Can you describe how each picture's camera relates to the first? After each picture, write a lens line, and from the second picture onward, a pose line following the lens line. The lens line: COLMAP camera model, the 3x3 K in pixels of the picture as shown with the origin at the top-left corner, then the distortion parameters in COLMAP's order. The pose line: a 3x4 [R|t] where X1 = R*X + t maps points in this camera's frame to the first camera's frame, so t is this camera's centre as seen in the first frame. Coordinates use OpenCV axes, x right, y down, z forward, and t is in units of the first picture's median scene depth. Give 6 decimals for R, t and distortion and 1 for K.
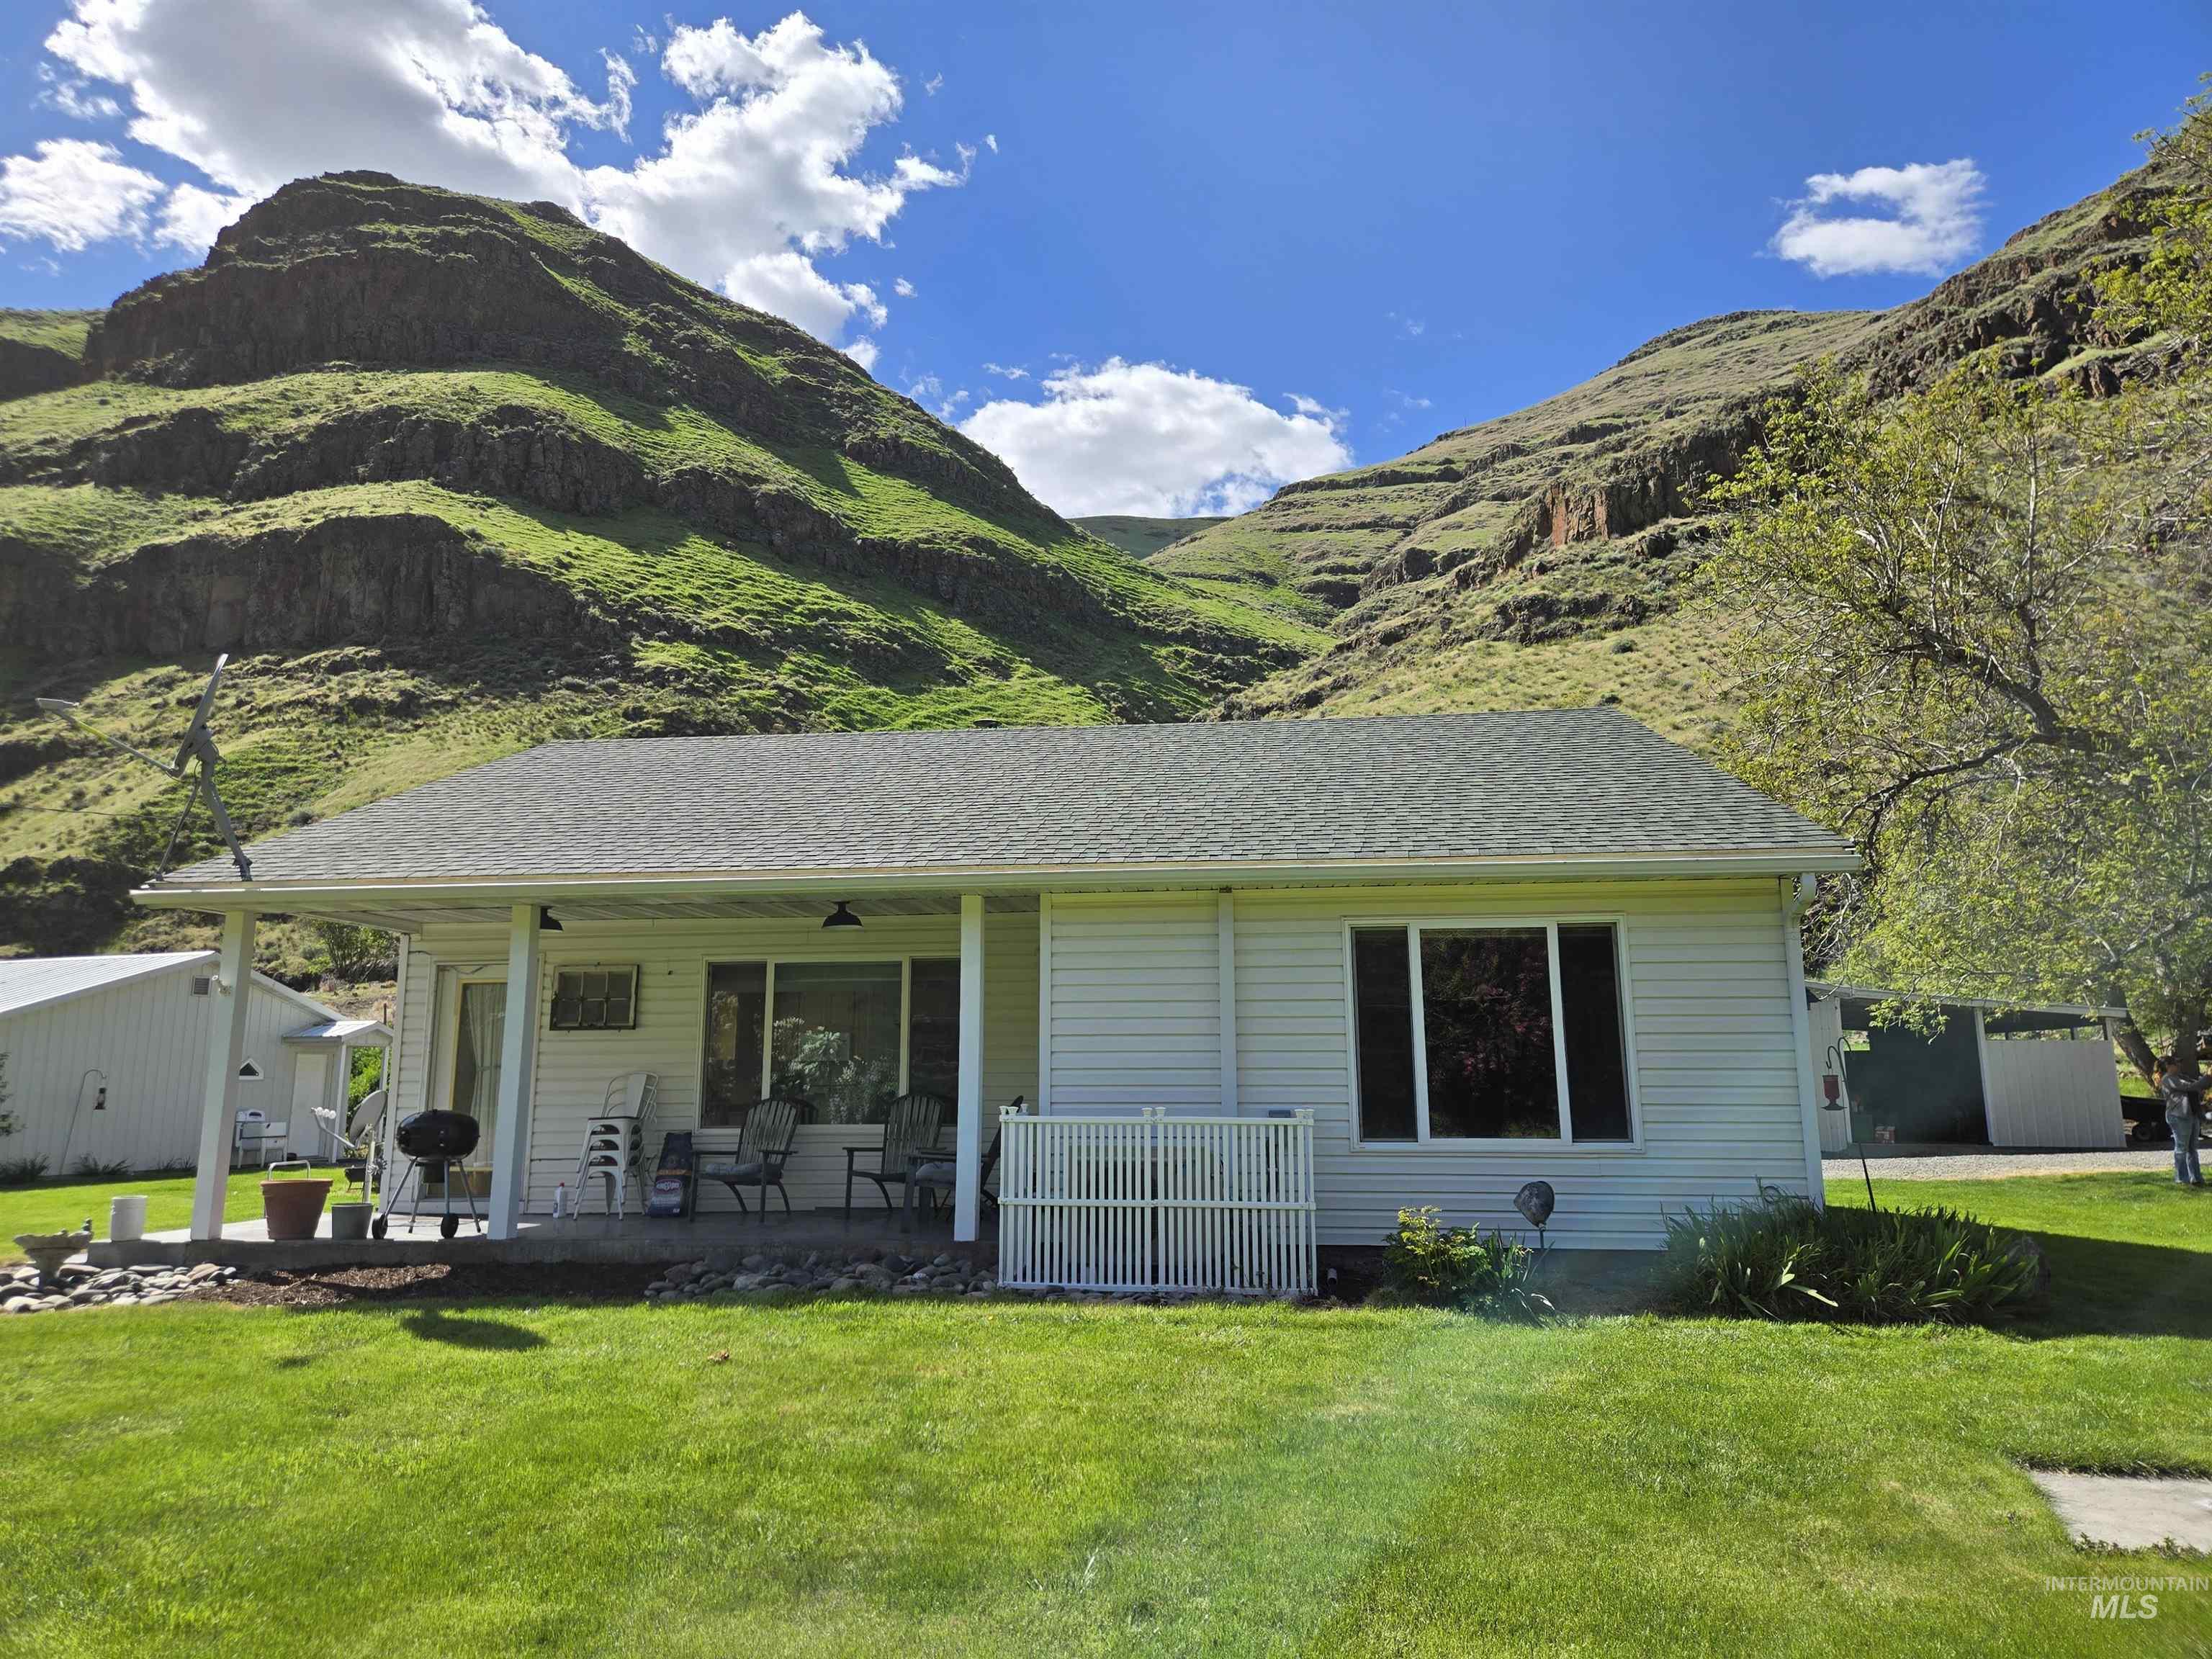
lens RADIAL K [[1475.3, 0, 1095.6], [0, 1475.3, 829.2], [0, 0, 1]] dist [0.082629, -0.065002]
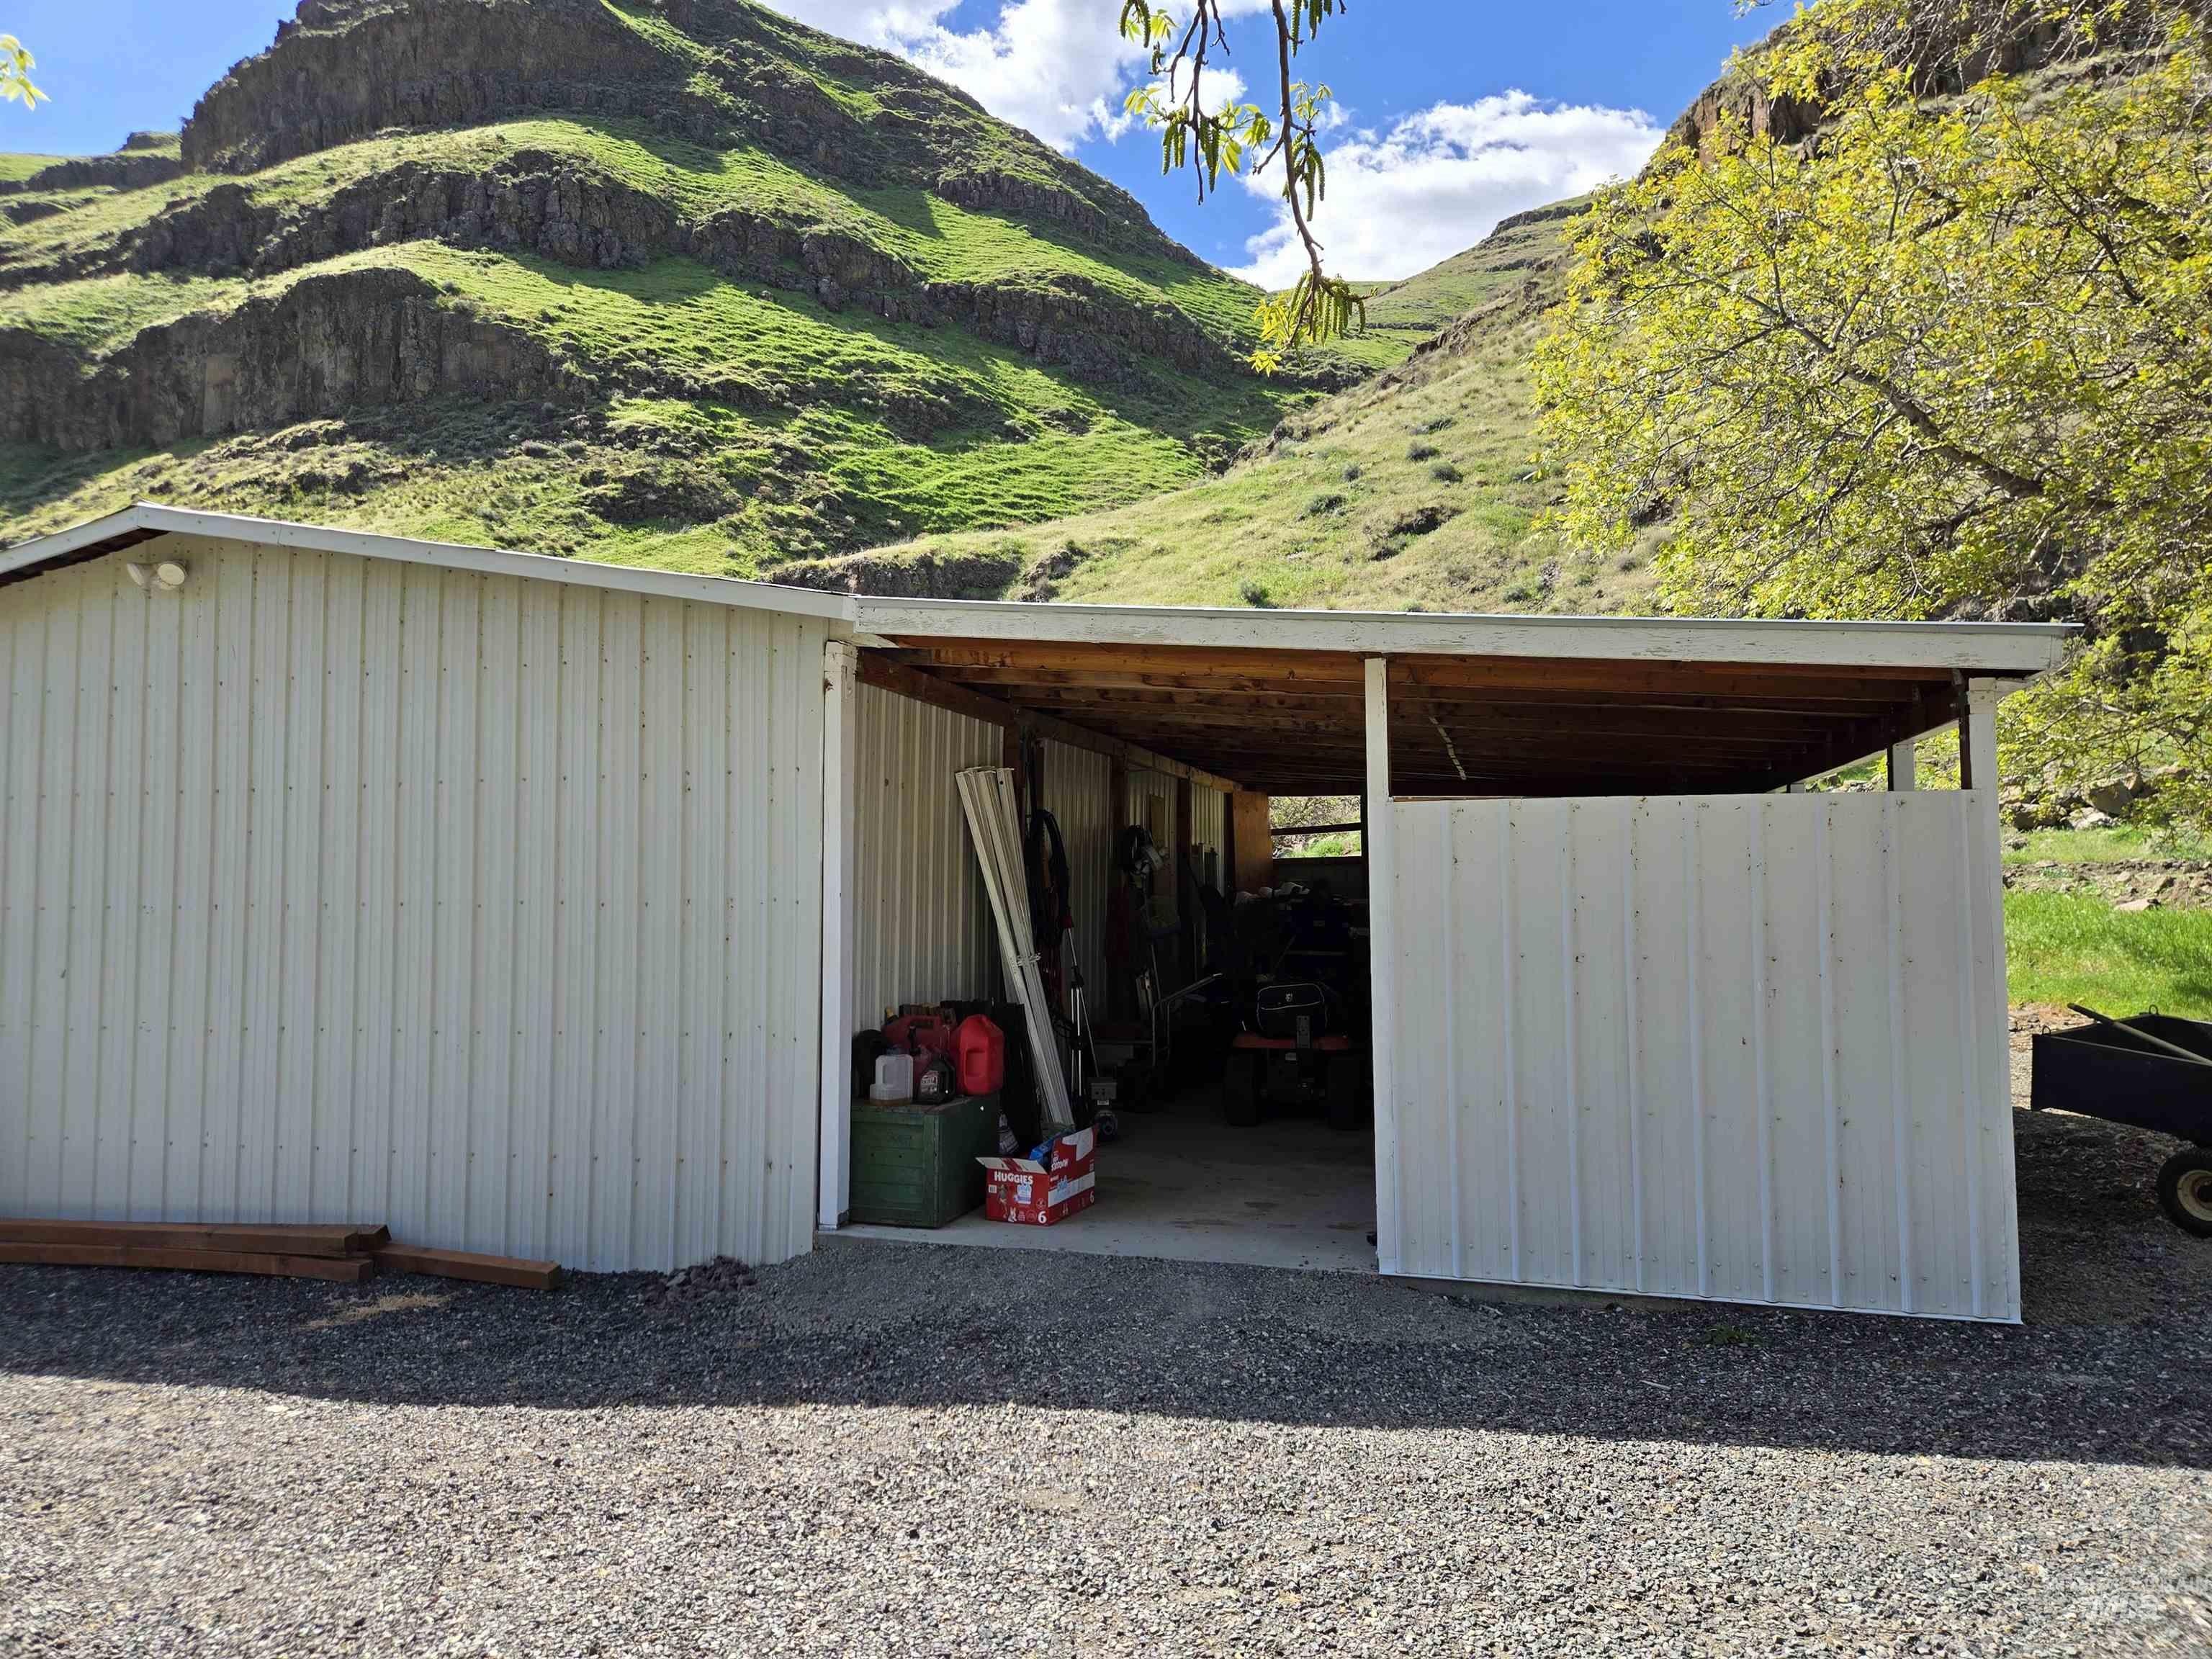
lens RADIAL K [[1475.3, 0, 1081.8], [0, 1475.3, 827.2], [0, 0, 1]] dist [0.082629, -0.065002]
pose [[0.984856, -0.010736, -0.173040, 0.111281], [0.032952, 0.991478, 0.126036, 0.022100], [0.170212, -0.129830, 0.976817, 0.147489]]
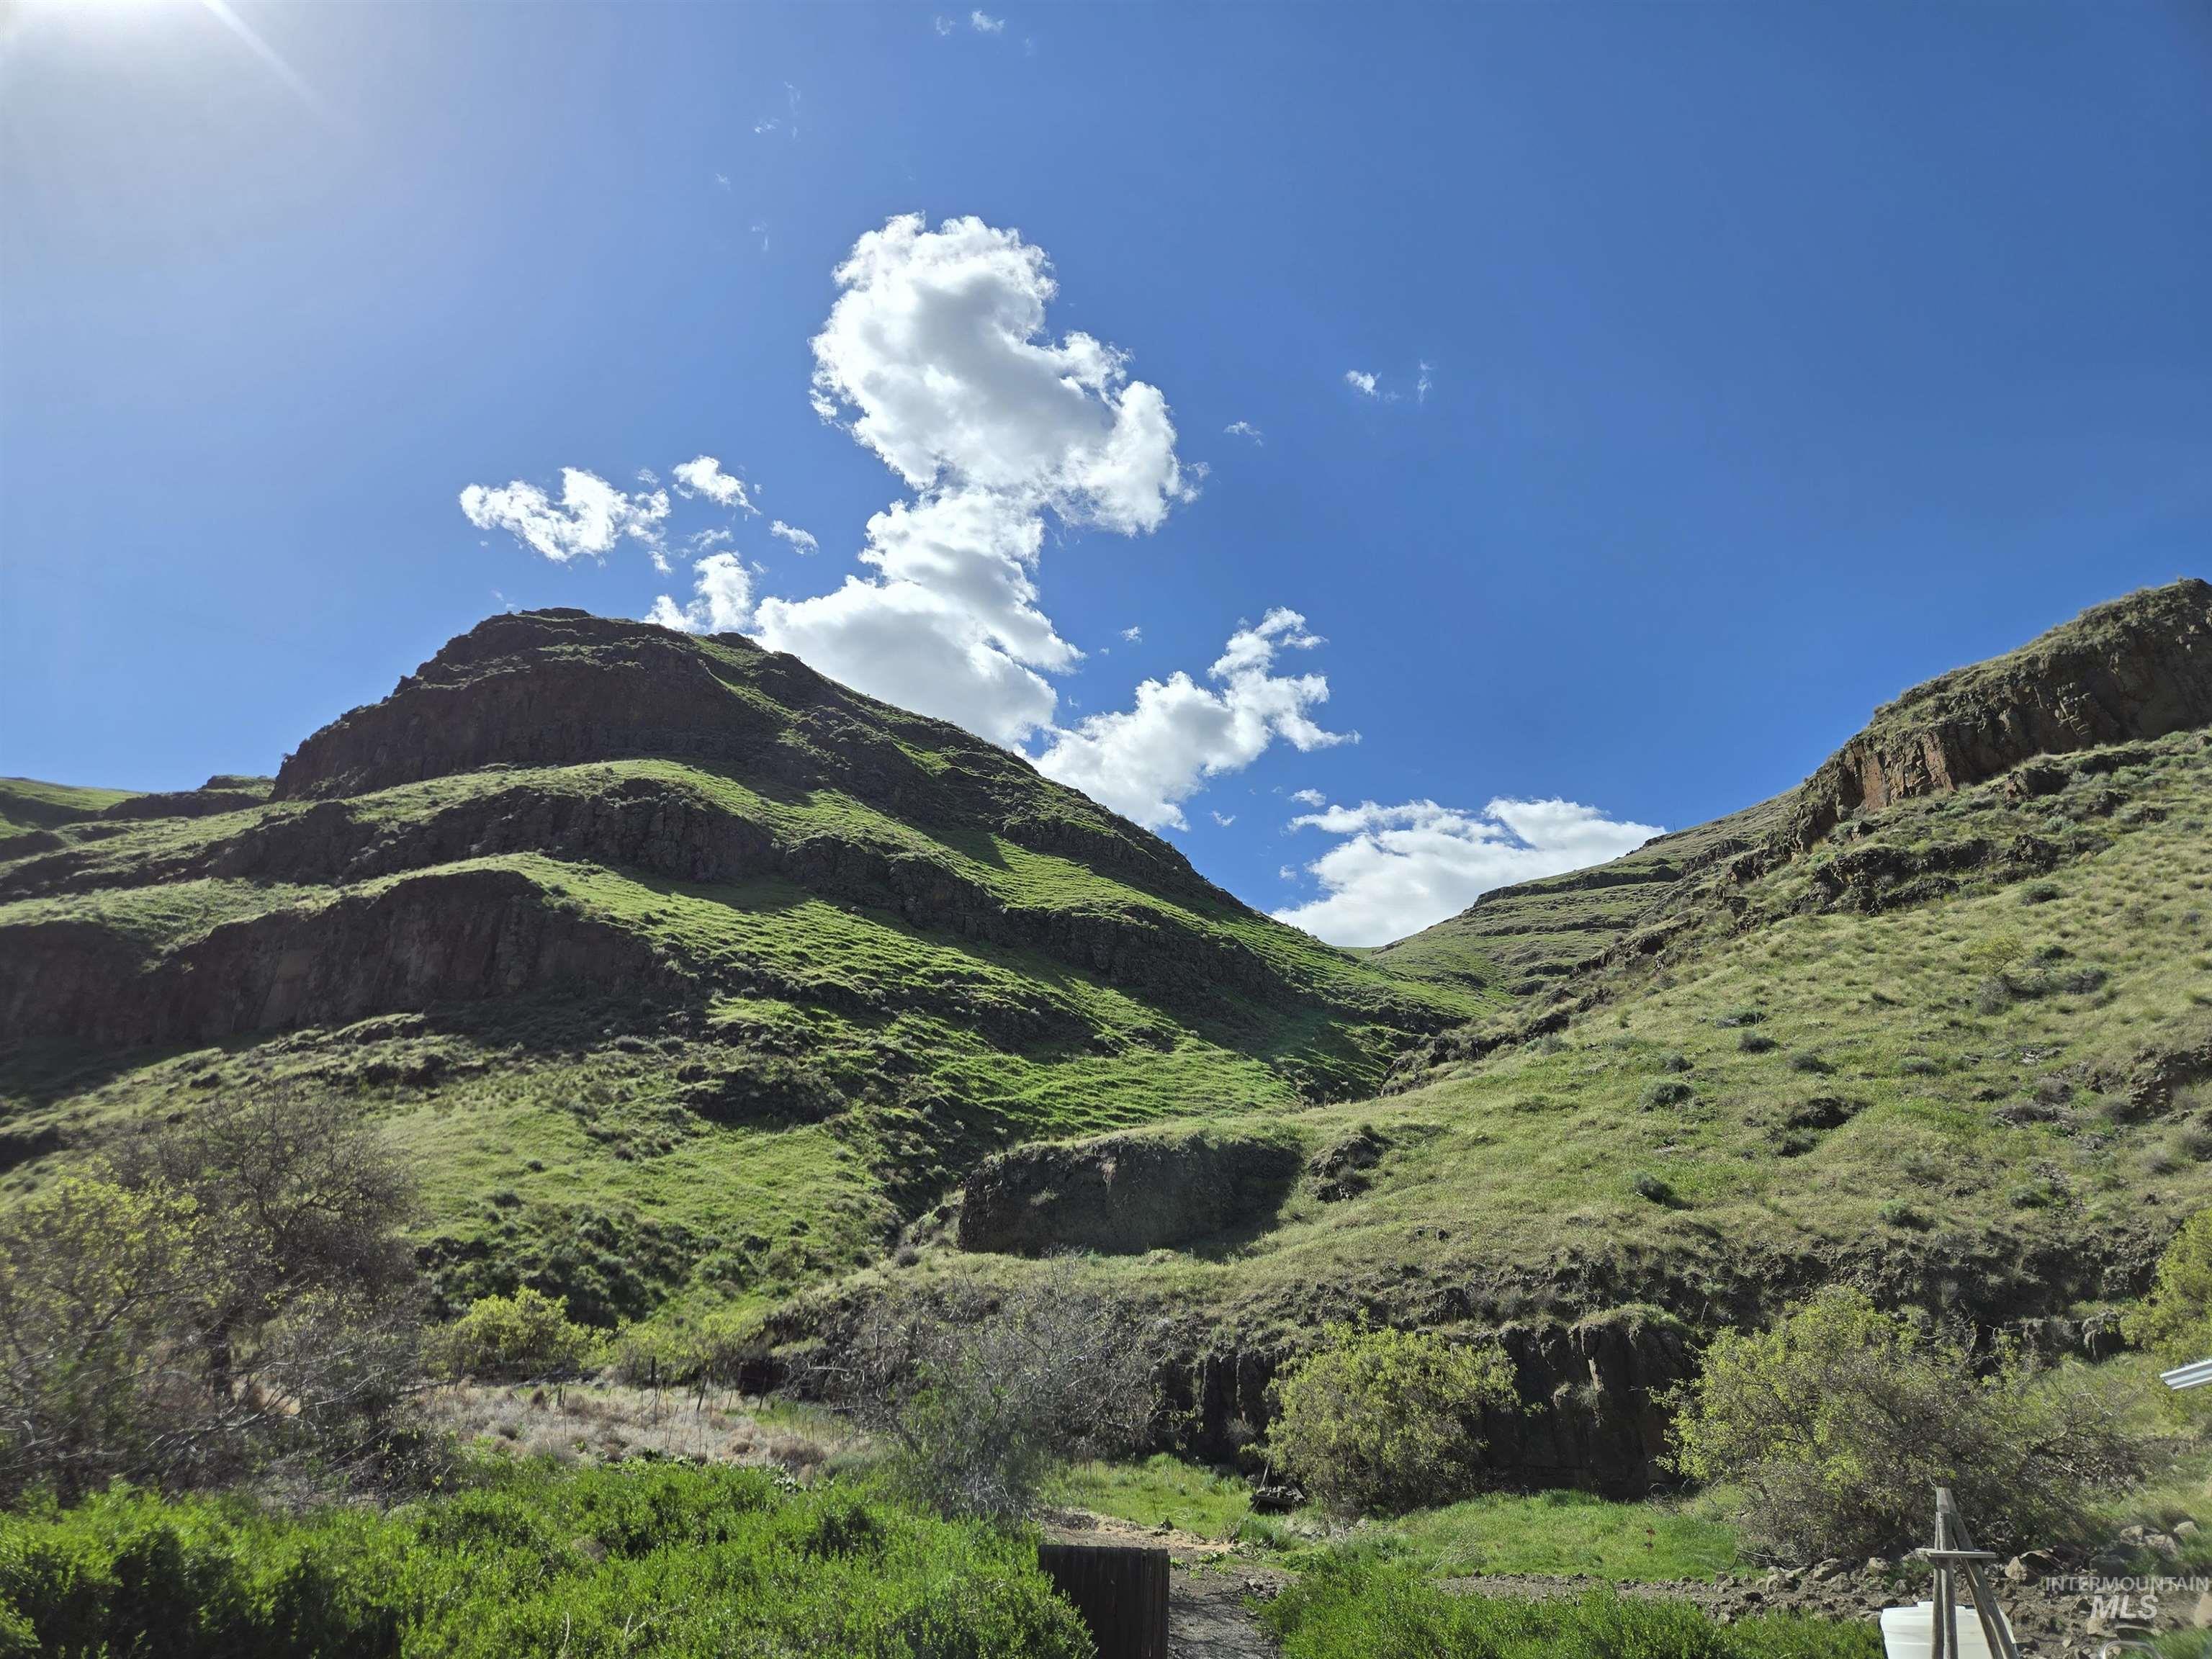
lens RADIAL K [[1475.3, 0, 1094.0], [0, 1475.3, 831.8], [0, 0, 1]] dist [0.082629, -0.065002]
pose [[0.990513, -0.046363, -0.129359, 0.016182], [0.006384, 0.955873, -0.293711, 0.031832], [0.137268, 0.290099, 0.947101, 0.201998]]
